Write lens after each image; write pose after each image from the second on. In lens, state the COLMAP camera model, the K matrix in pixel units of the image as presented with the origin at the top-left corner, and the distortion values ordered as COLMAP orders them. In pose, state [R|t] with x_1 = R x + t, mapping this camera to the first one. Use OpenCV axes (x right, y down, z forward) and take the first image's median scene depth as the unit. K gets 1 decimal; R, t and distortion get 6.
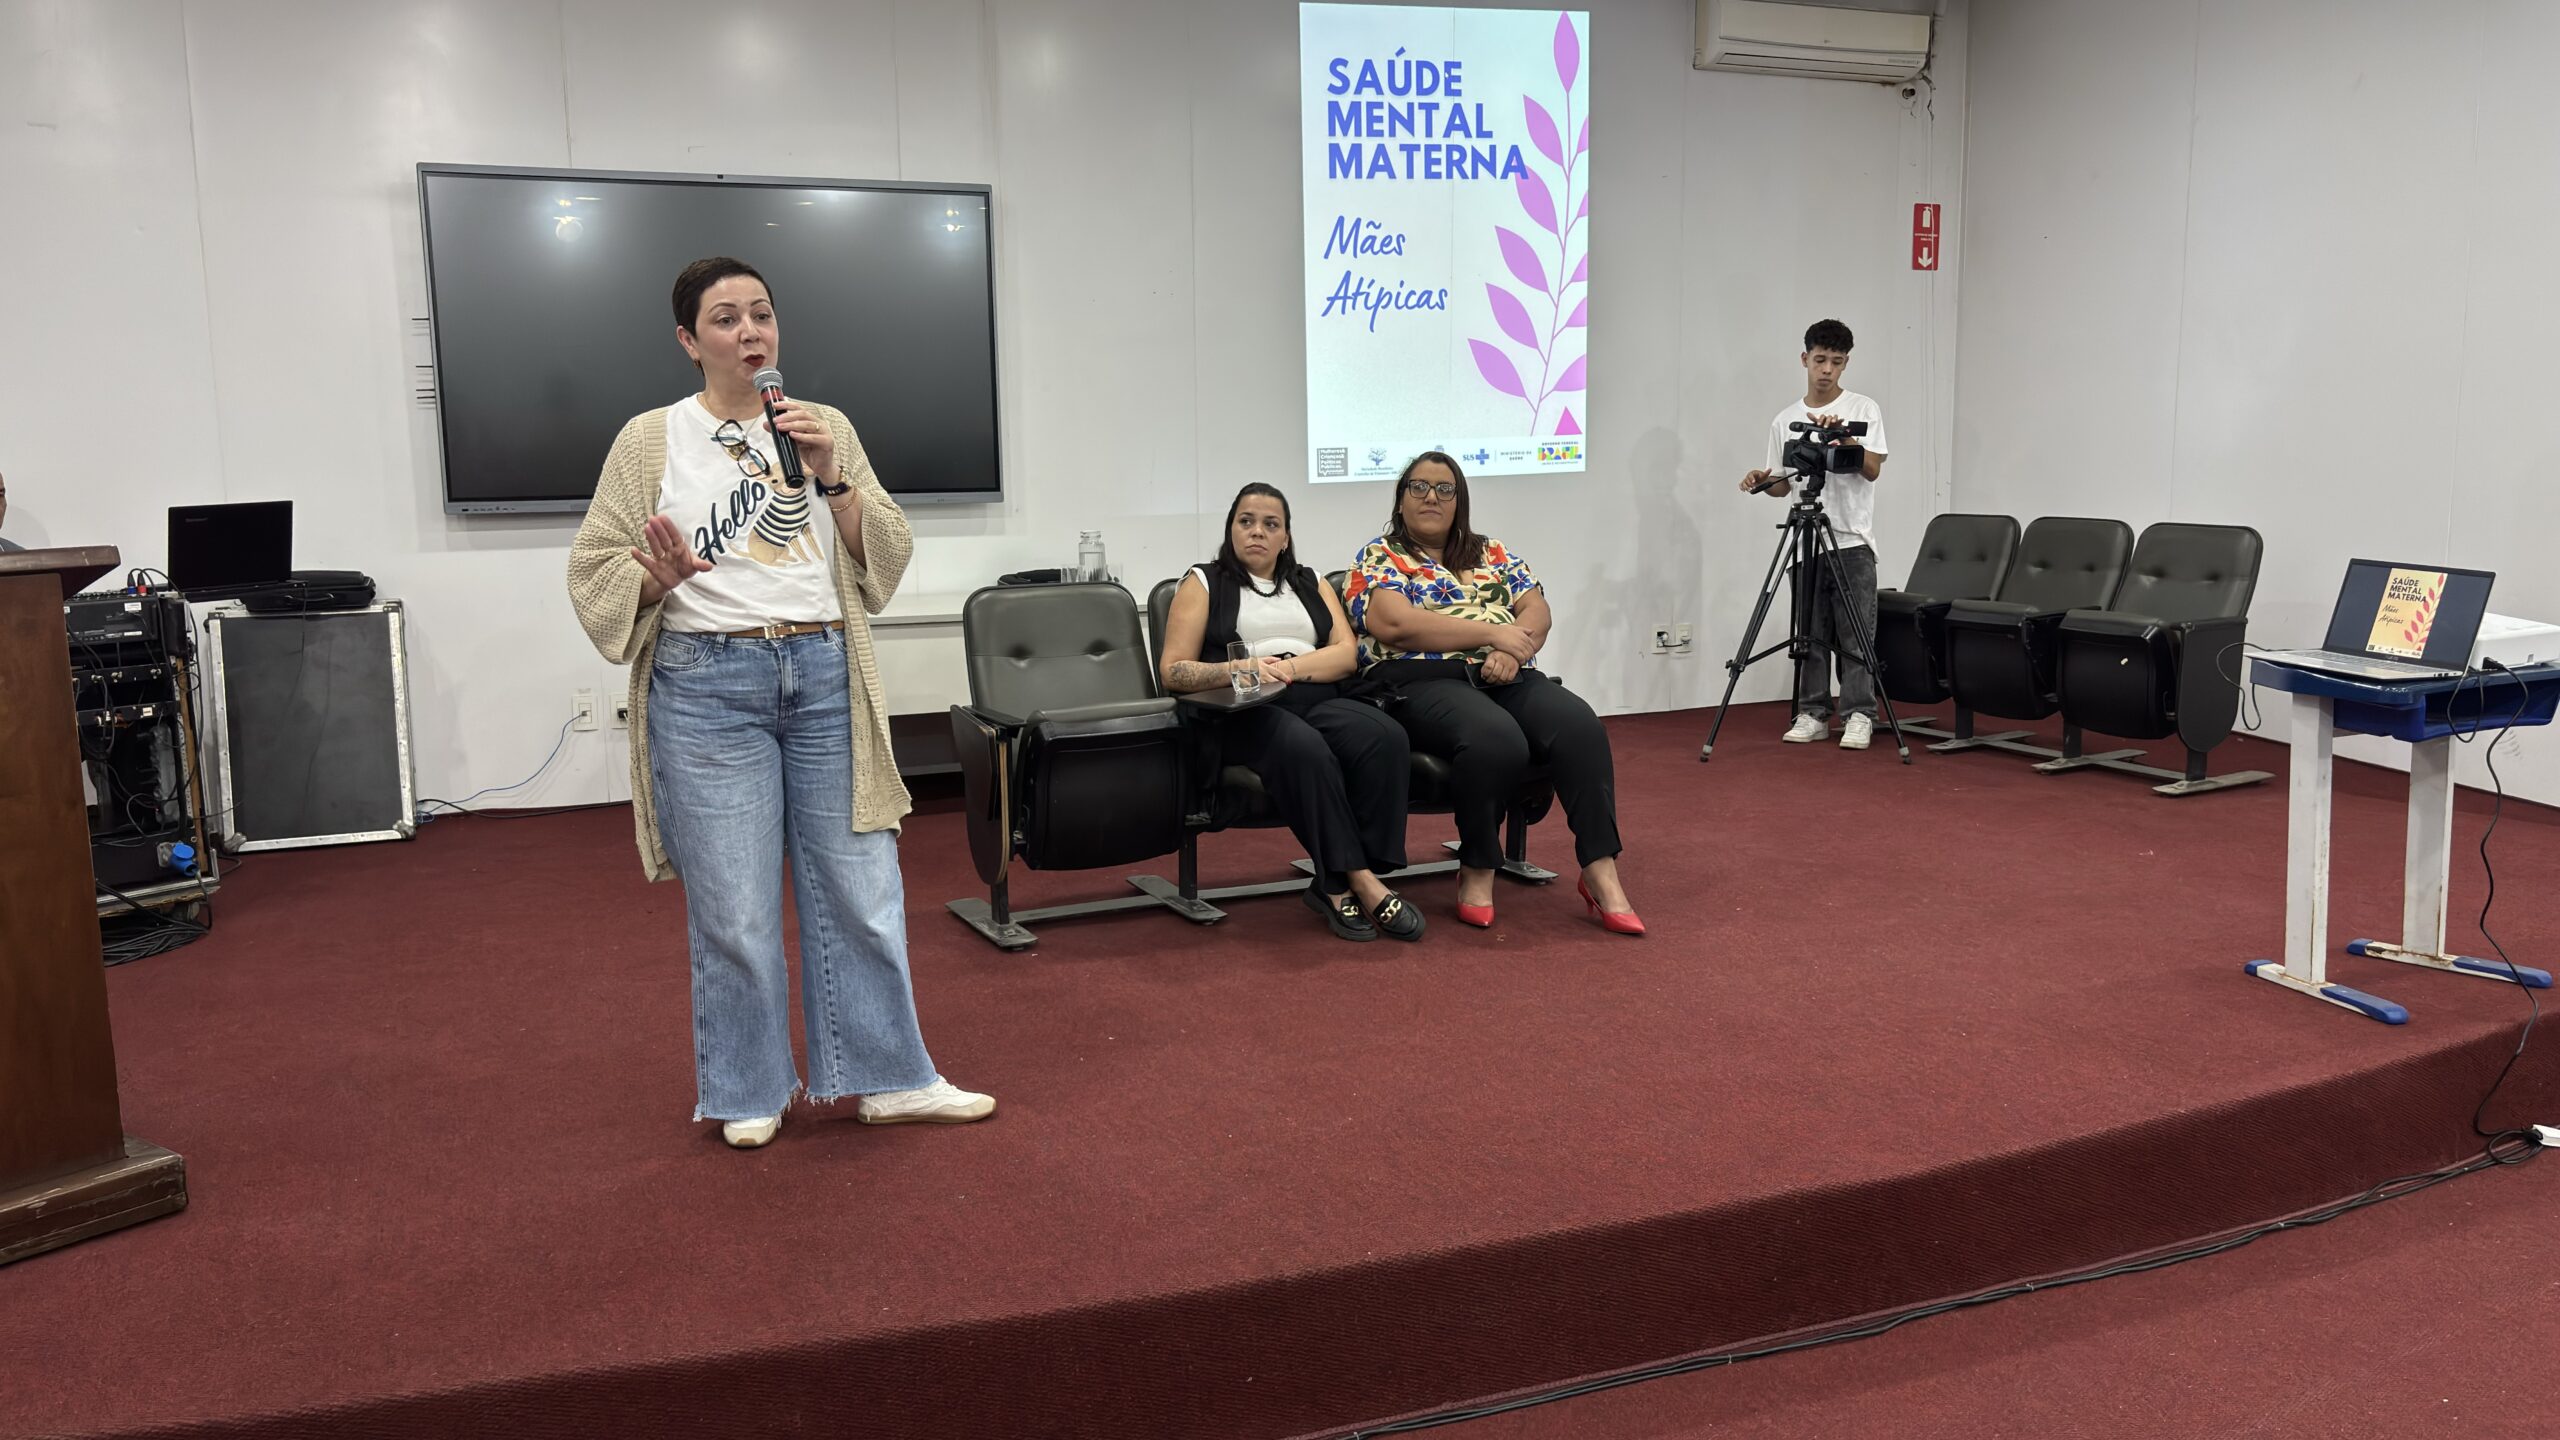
lens RADIAL K [[1893.1, 0, 1259.1], [0, 1893.1, 729.3], [0, 0, 1]] dist [0.075215, -0.124276]
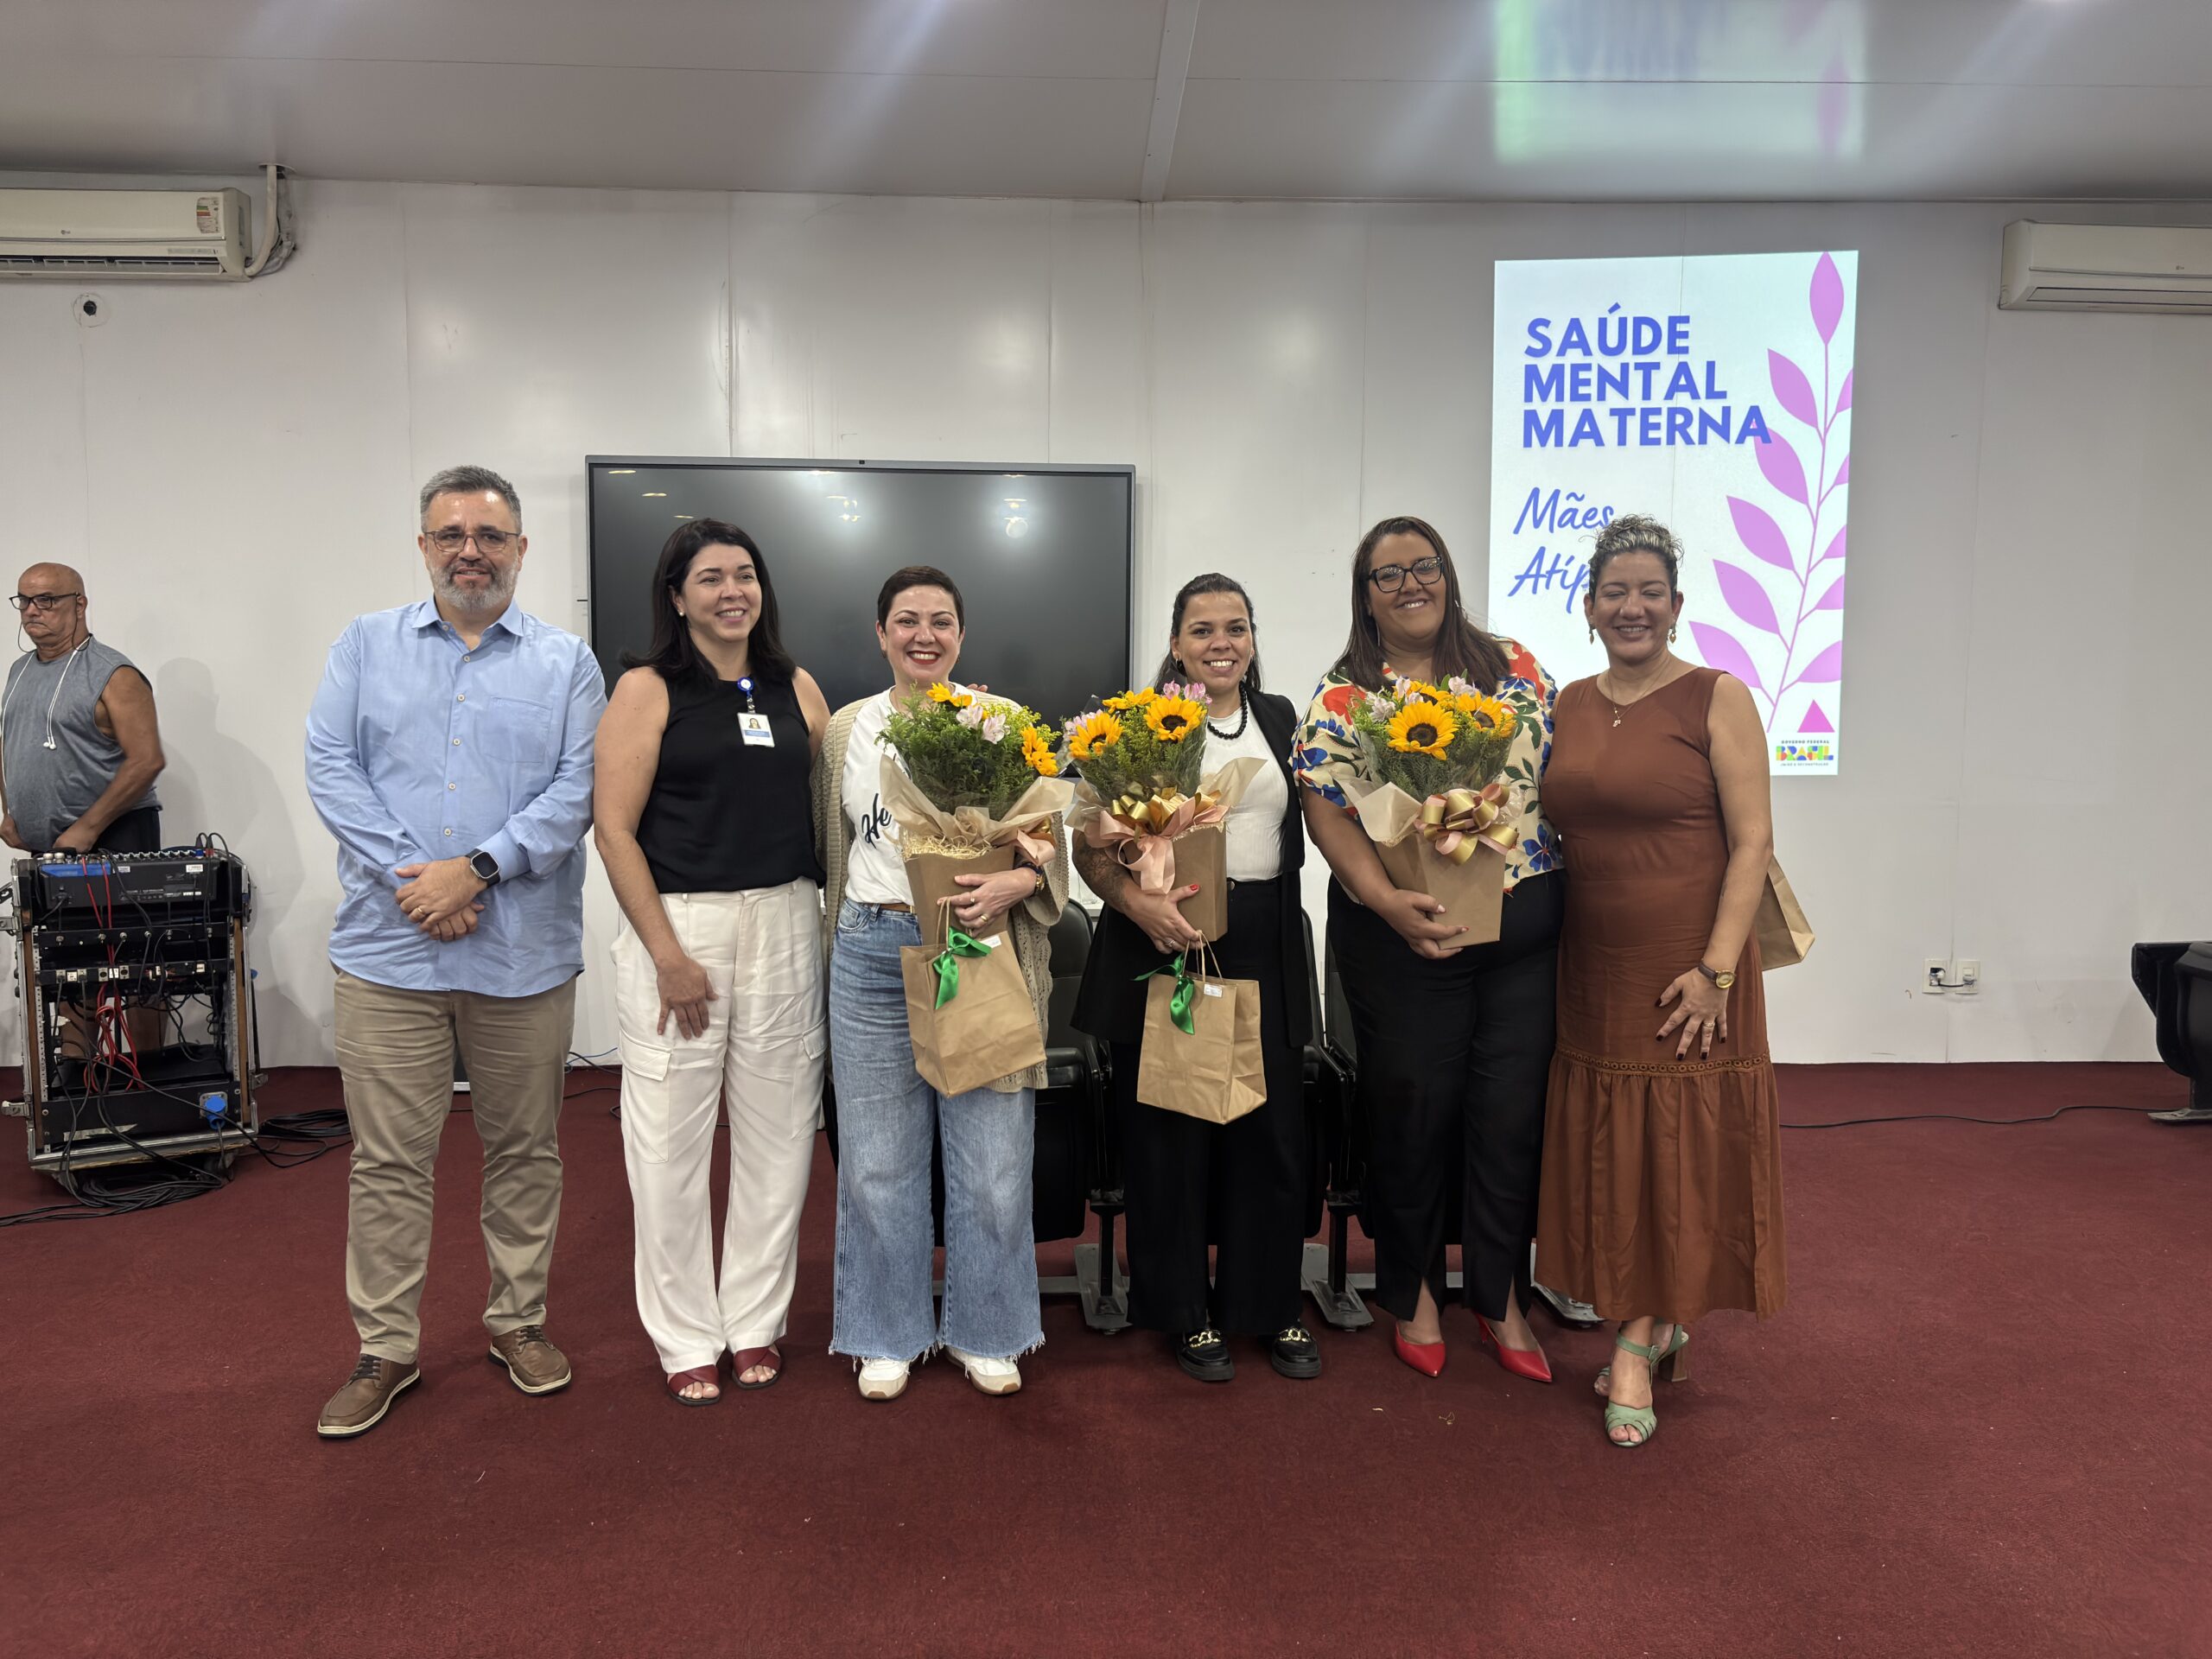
lens RADIAL K [[1652.4, 0, 1136.7], [0, 1652.4, 827.3], [0, 0, 1]] dist [0.010066, -0.000837]
pose [[0.938064, 0.048059, -0.343112, 0.141508], [-0.074213, 0.995219, -0.063500, -0.044553], [0.338420, 0.085030, 0.937146, 0.210167]]
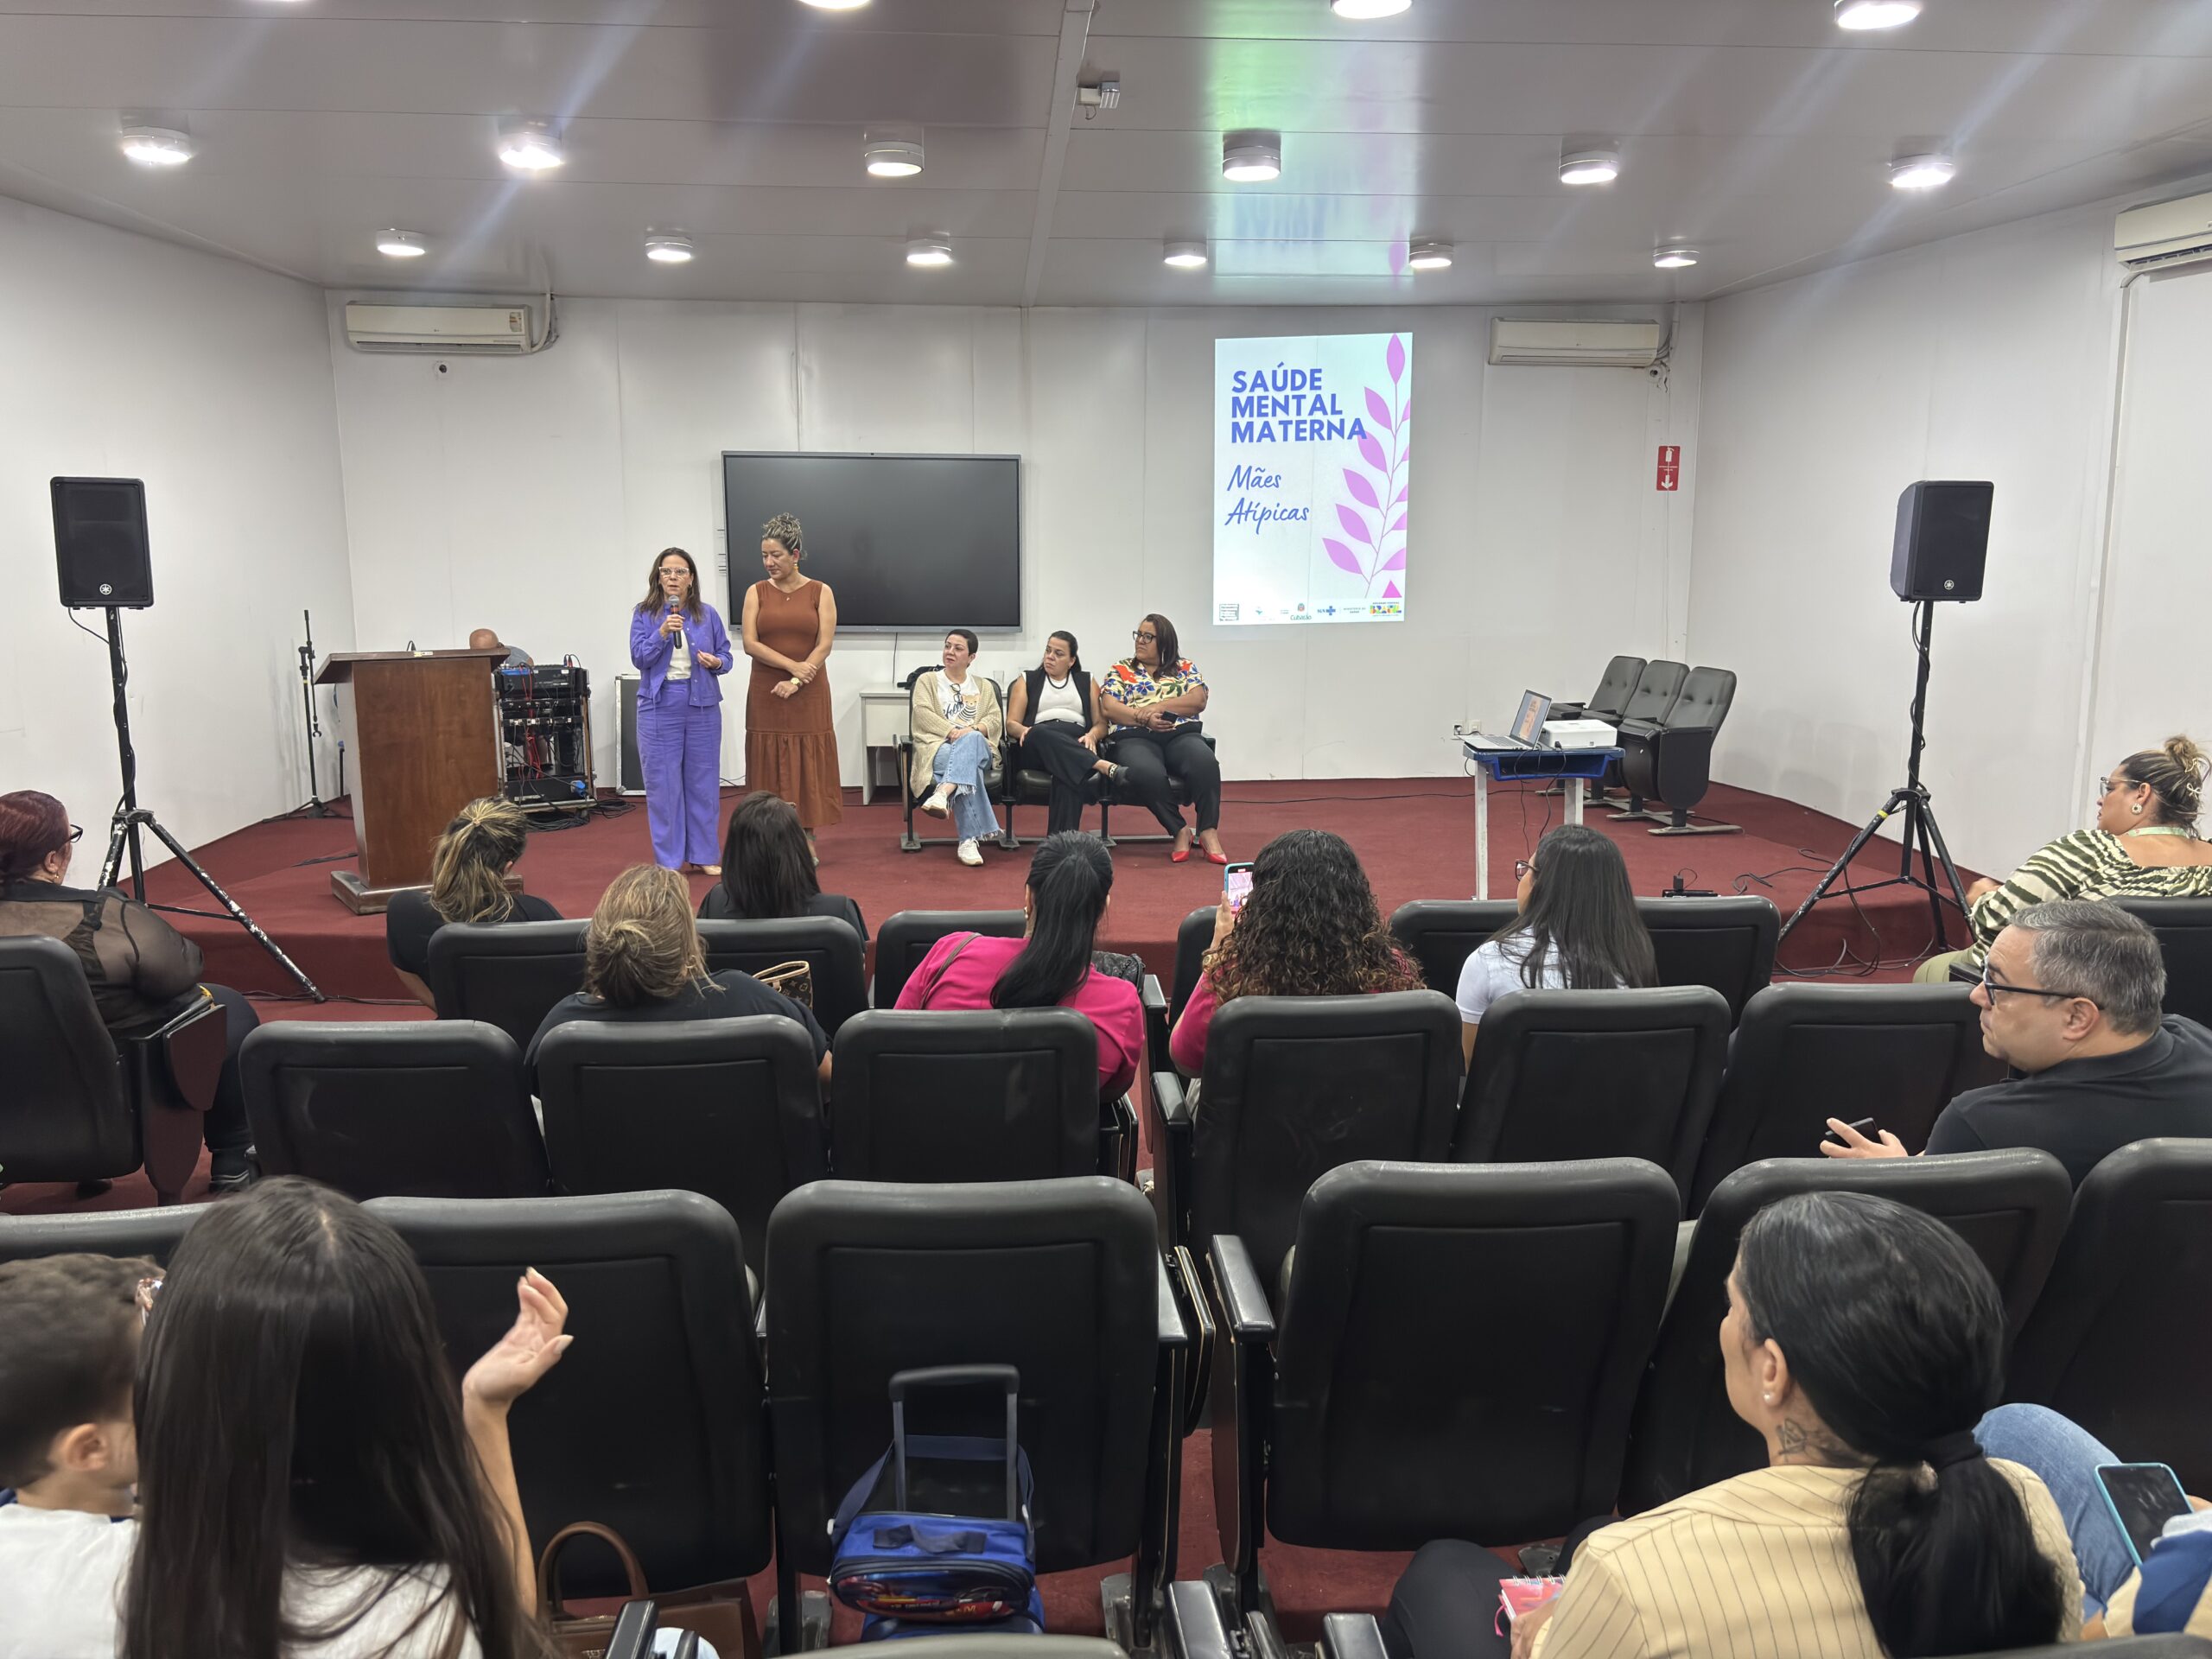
lens RADIAL K [[1646.5, 0, 1106.0], [0, 1646.5, 829.5], [0, 0, 1]] dist [0.082848, -0.166135]
pose [[0.950529, 0.066022, -0.303540, 0.389464], [-0.062138, 0.997815, 0.022447, 0.023066], [0.304358, -0.002475, 0.952554, -0.410347]]
